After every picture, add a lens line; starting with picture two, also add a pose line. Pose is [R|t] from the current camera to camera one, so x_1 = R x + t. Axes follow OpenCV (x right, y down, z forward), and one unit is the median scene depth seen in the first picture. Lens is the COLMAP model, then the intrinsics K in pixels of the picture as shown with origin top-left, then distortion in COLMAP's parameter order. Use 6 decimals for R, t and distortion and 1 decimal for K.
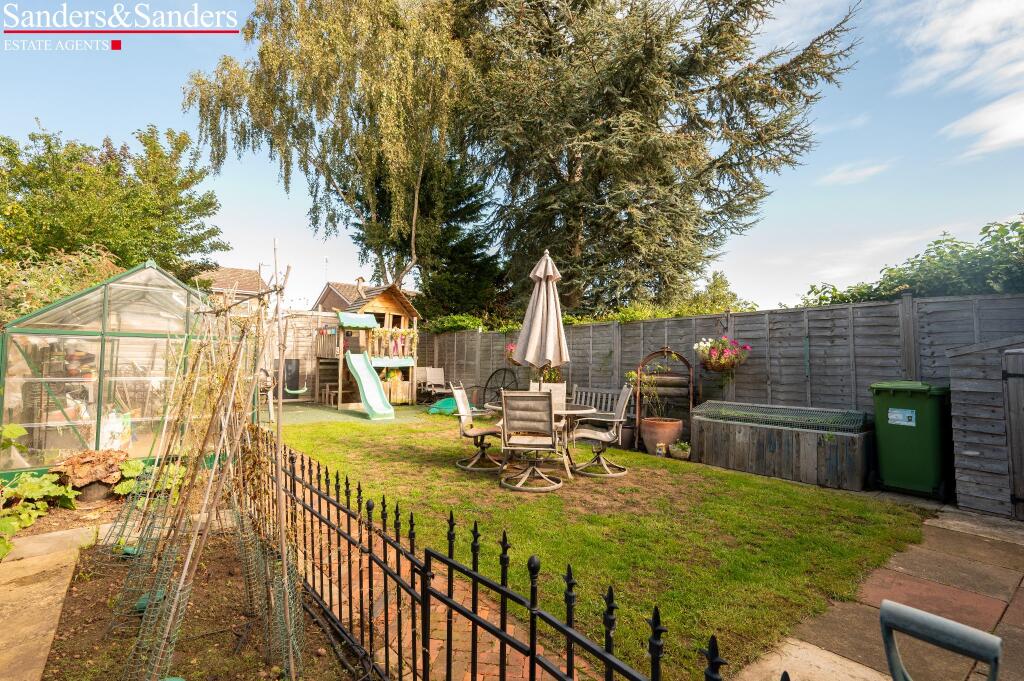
lens RADIAL K [[477.0, 0, 512.5], [0, 477.0, 346.7], [0, 0, 1]] dist [0.004337, -0.000079]
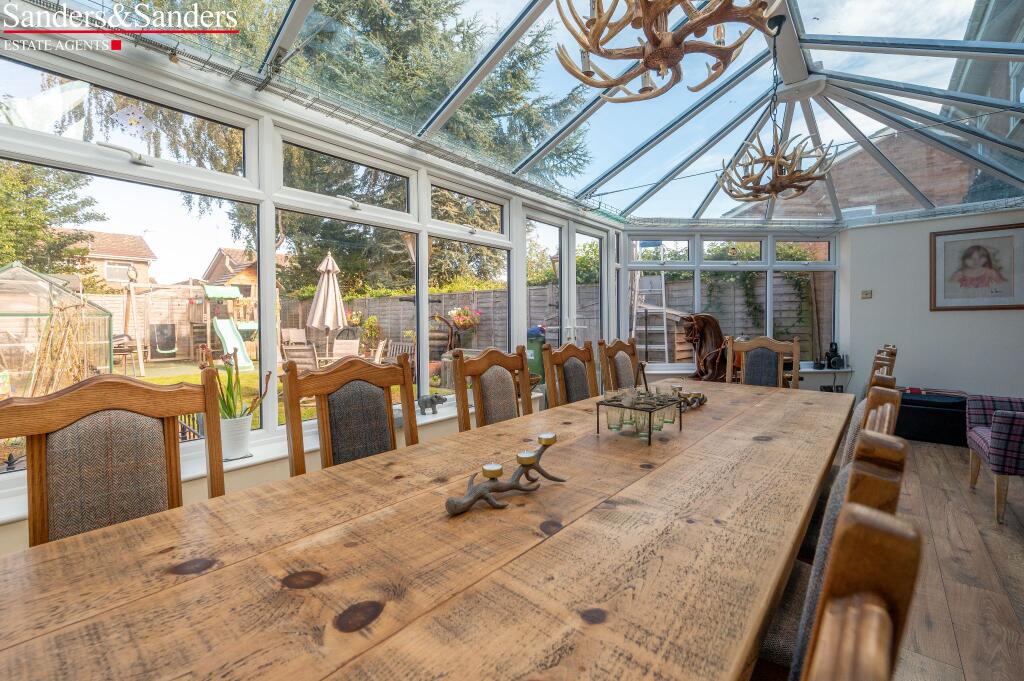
lens RADIAL K [[433.0, 0, 509.8], [0, 433.0, 331.7], [0, 0, 1]] dist [-0.003896, -0.000308]
pose [[0.981032, -0.023245, 0.192446, 0.165989], [0.010940, 0.997841, 0.064754, -0.015758], [-0.193536, -0.061421, 0.979169, -0.211470]]
